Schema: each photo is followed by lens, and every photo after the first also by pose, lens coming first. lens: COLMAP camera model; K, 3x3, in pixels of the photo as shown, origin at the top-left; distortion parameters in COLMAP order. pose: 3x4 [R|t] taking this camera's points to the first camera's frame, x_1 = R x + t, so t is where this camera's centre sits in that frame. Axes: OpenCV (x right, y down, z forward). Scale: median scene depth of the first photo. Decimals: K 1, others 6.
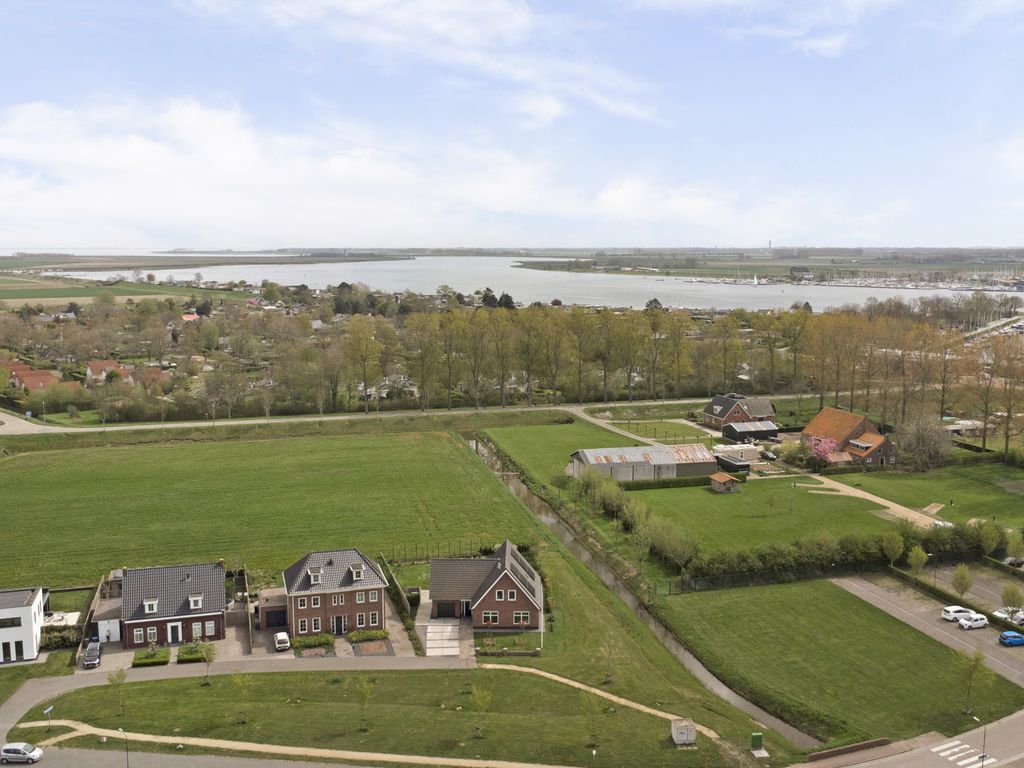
lens RADIAL K [[999.4, 0, 512.0], [0, 999.4, 384.0], [0, 0, 1]] dist [-0.008704, 0.021374]
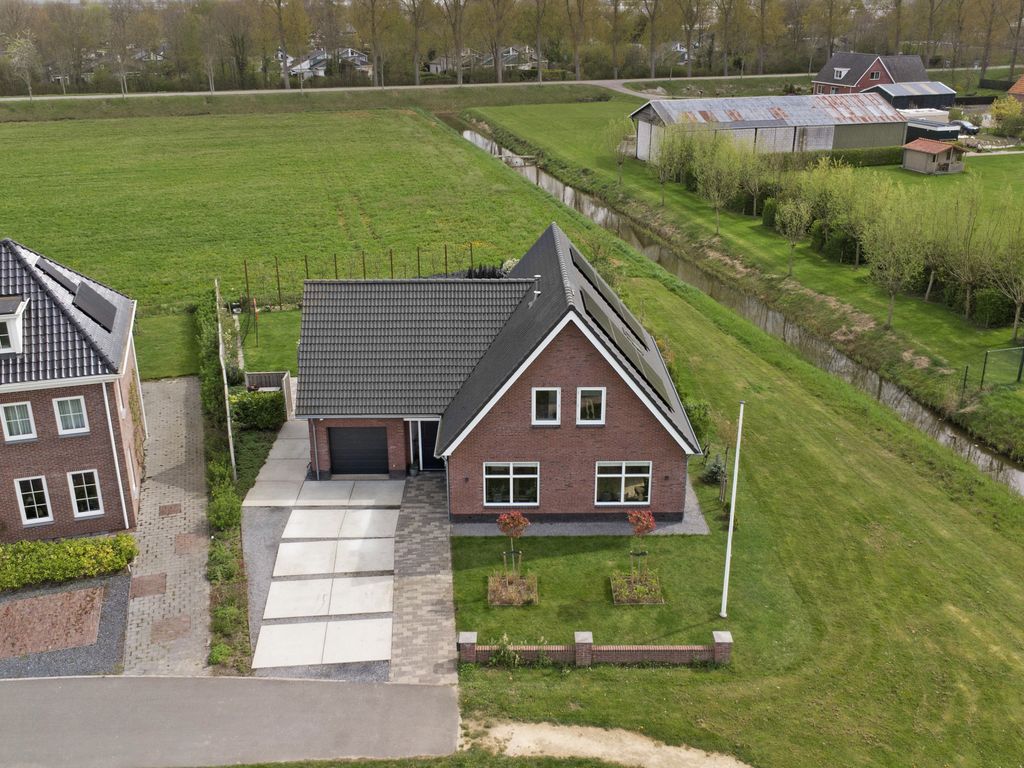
lens RADIAL K [[999.4, 0, 512.0], [0, 999.4, 384.0], [0, 0, 1]] dist [-0.008704, 0.021374]
pose [[0.999877, -0.010085, 0.012053, -0.024086], [0.006950, 0.971633, 0.236390, 0.139519], [-0.014095, -0.236277, 0.971583, 0.727554]]
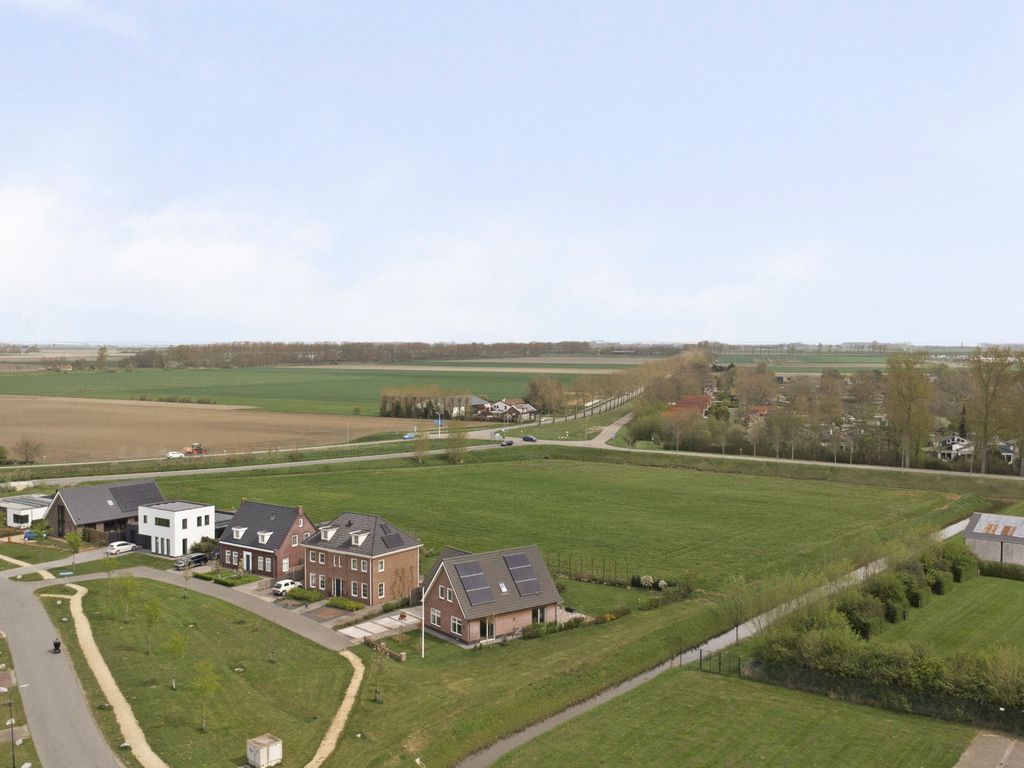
lens RADIAL K [[999.4, 0, 512.0], [0, 999.4, 384.0], [0, 0, 1]] dist [-0.008704, 0.021374]
pose [[0.615633, 0.036243, -0.787199, 0.665682], [-0.108206, 0.993368, -0.038888, 0.062863], [0.780569, 0.109121, 0.615472, 0.502453]]
